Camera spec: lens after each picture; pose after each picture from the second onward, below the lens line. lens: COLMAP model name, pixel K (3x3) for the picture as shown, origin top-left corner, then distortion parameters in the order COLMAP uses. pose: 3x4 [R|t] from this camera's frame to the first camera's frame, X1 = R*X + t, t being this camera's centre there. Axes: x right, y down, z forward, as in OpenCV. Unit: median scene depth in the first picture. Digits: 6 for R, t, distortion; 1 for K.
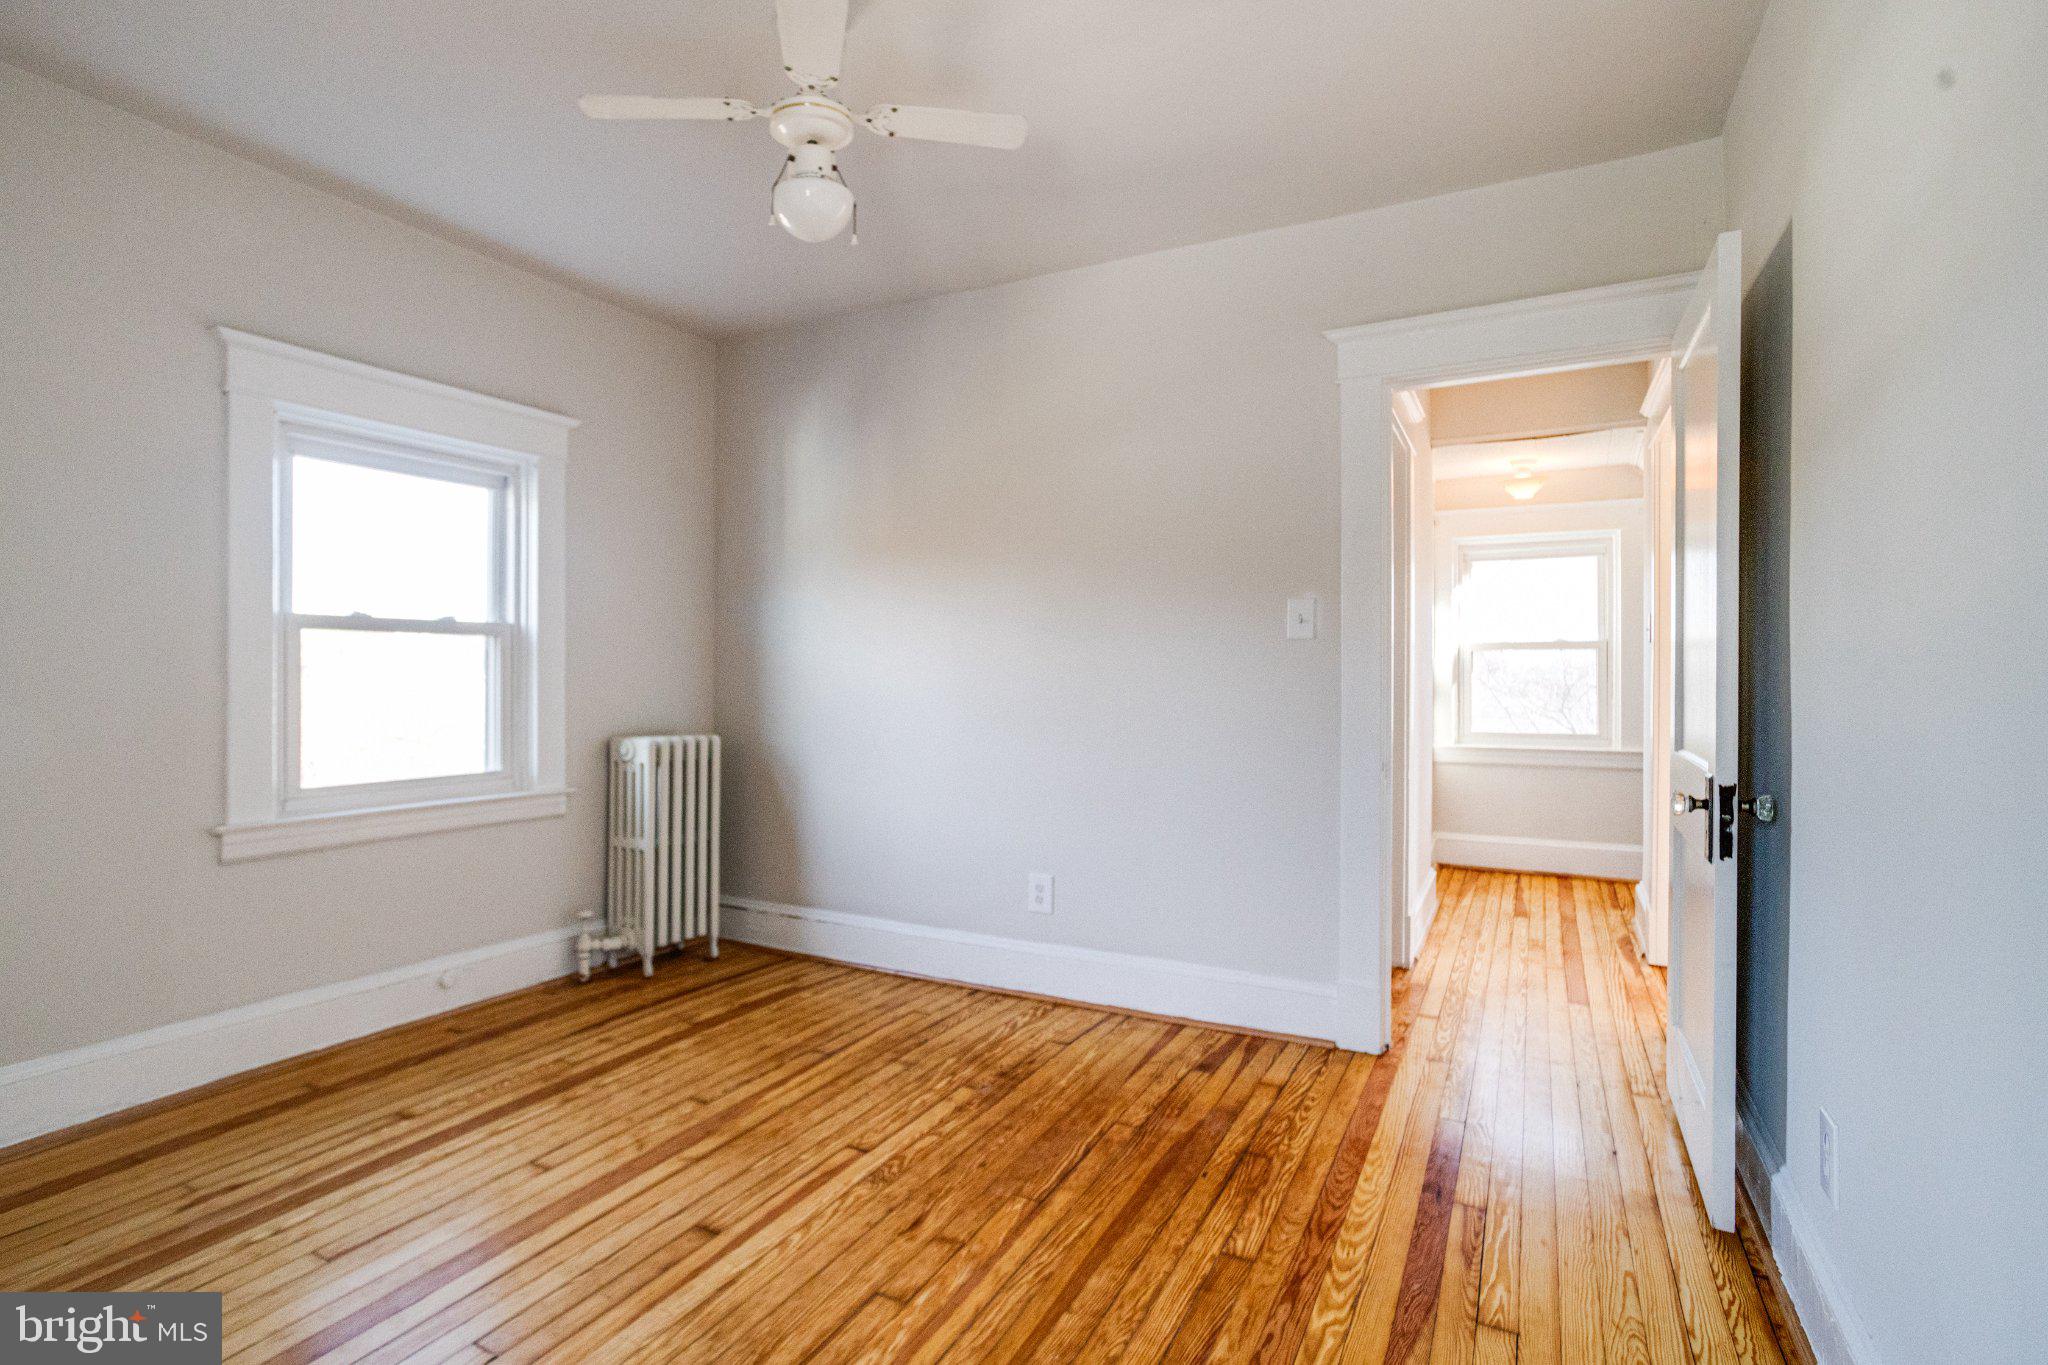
lens RADIAL K [[1002.2, 0, 1009.6], [0, 1002.2, 675.7], [0, 0, 1]] dist [-0.050463, 0.036889]
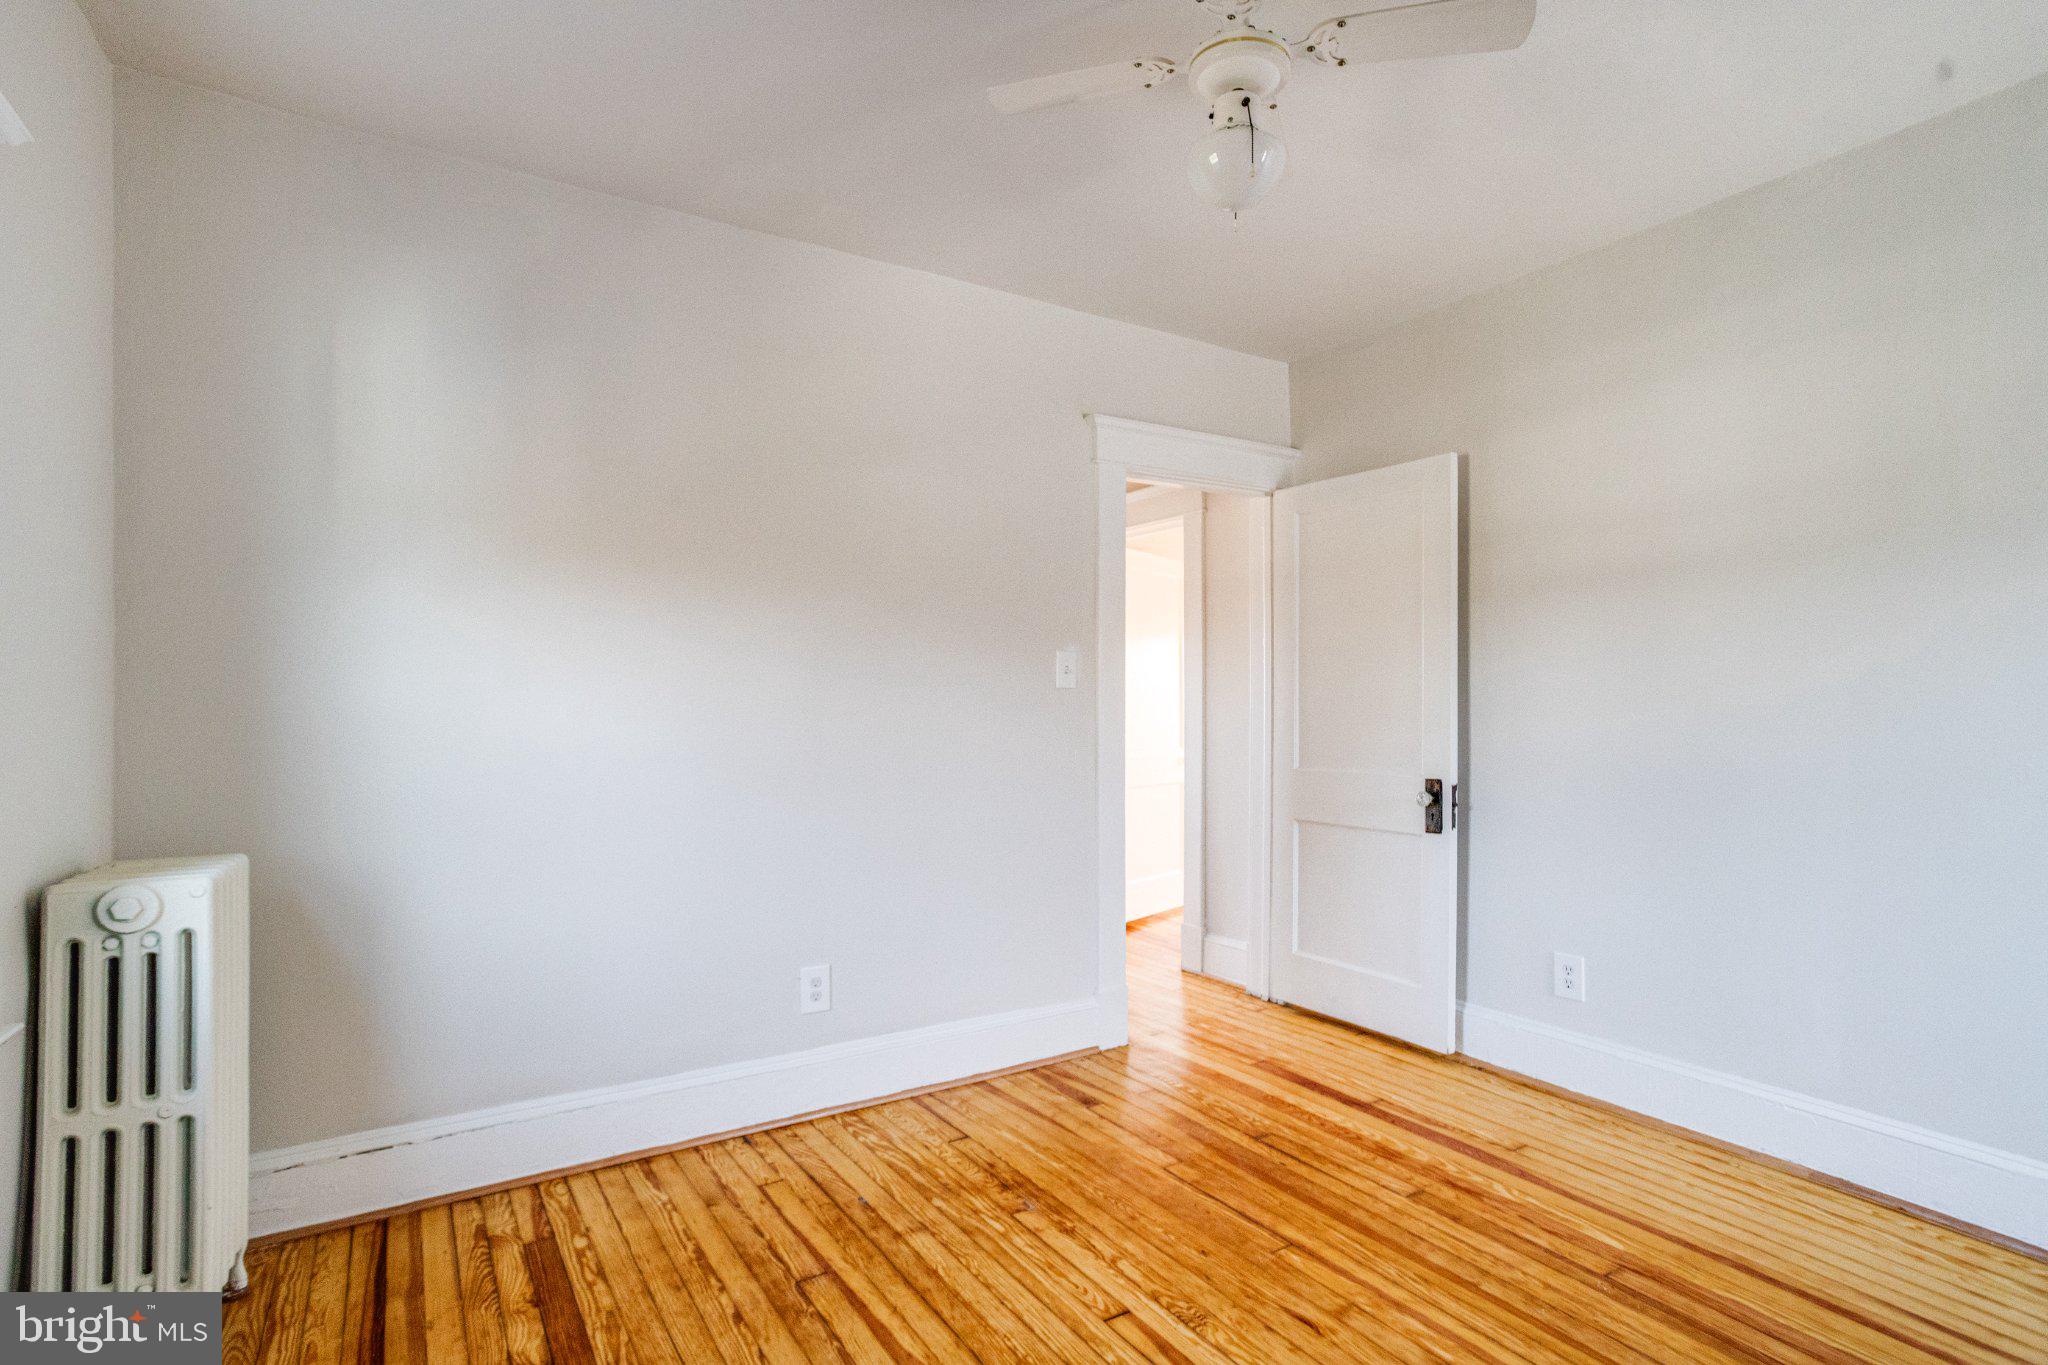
lens RADIAL K [[981.0, 0, 1024.0], [0, 981.0, 682.5], [0, 0, 1]] dist [-0.050258, 0.039385]
pose [[0.499501, 0.021088, 0.866057, -0.742410], [0.006682, 0.999580, -0.028193, -0.015979], [-0.866288, 0.019869, 0.499150, 0.552937]]
